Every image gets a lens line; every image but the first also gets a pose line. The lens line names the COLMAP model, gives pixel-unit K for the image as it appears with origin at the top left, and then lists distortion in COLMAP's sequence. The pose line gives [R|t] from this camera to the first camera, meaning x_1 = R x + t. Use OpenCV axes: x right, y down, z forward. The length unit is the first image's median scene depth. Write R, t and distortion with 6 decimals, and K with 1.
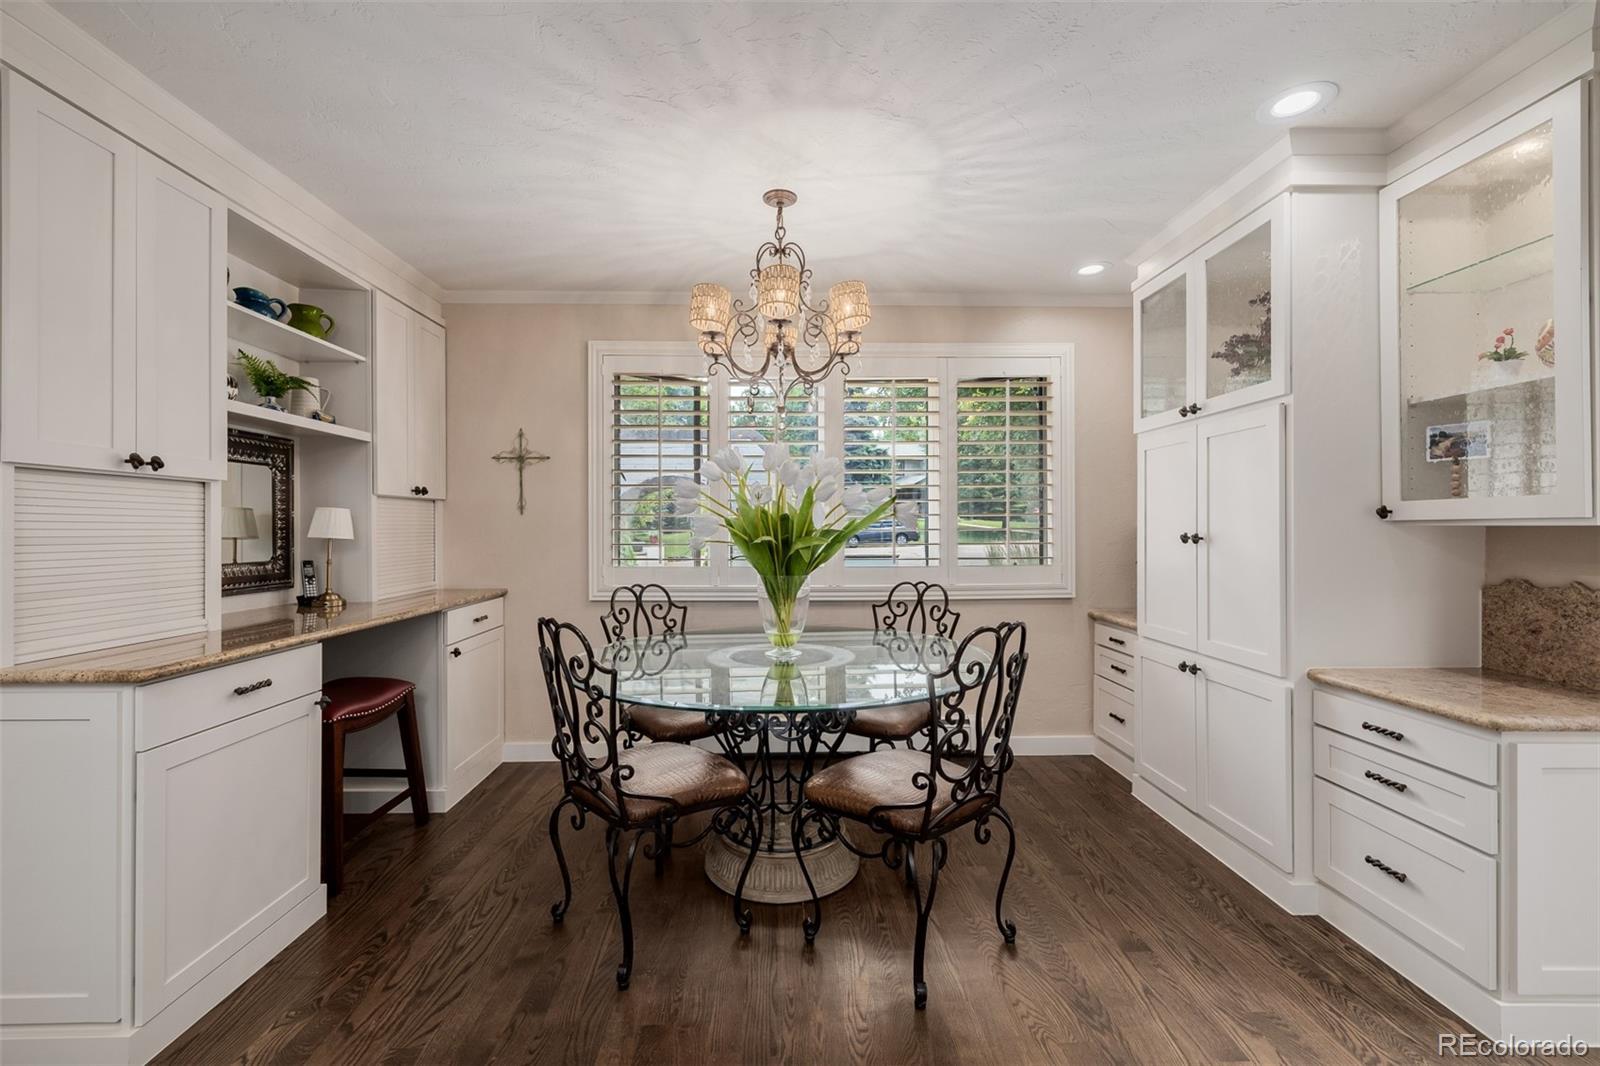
lens RADIAL K [[676.3, 0, 801.2], [0, 676.3, 530.5], [0, 0, 1]] dist [0.003055, 0.000182]
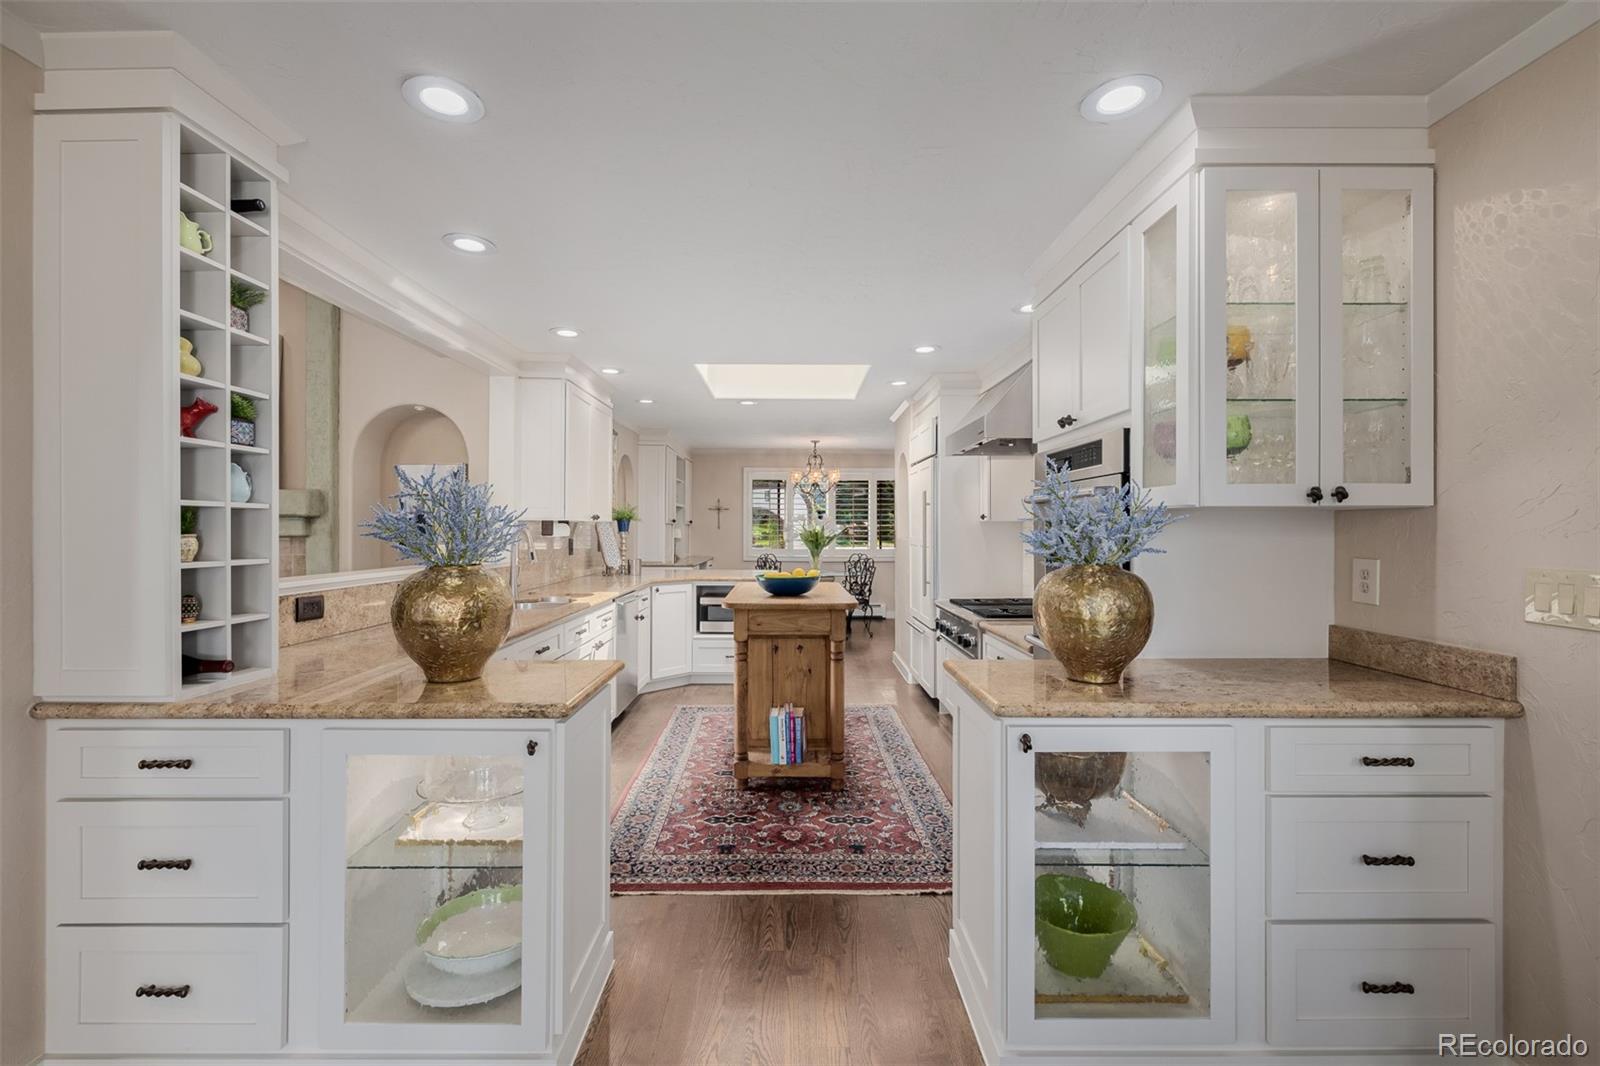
lens RADIAL K [[676.3, 0, 795.7], [0, 676.3, 532.5], [0, 0, 1]] dist [0.003055, 0.000182]
pose [[0.999902, 0.011336, -0.008170, -0.100007], [-0.011342, 0.999936, -0.000598, -0.018726], [0.008163, 0.000690, 0.999966, -2.449025]]
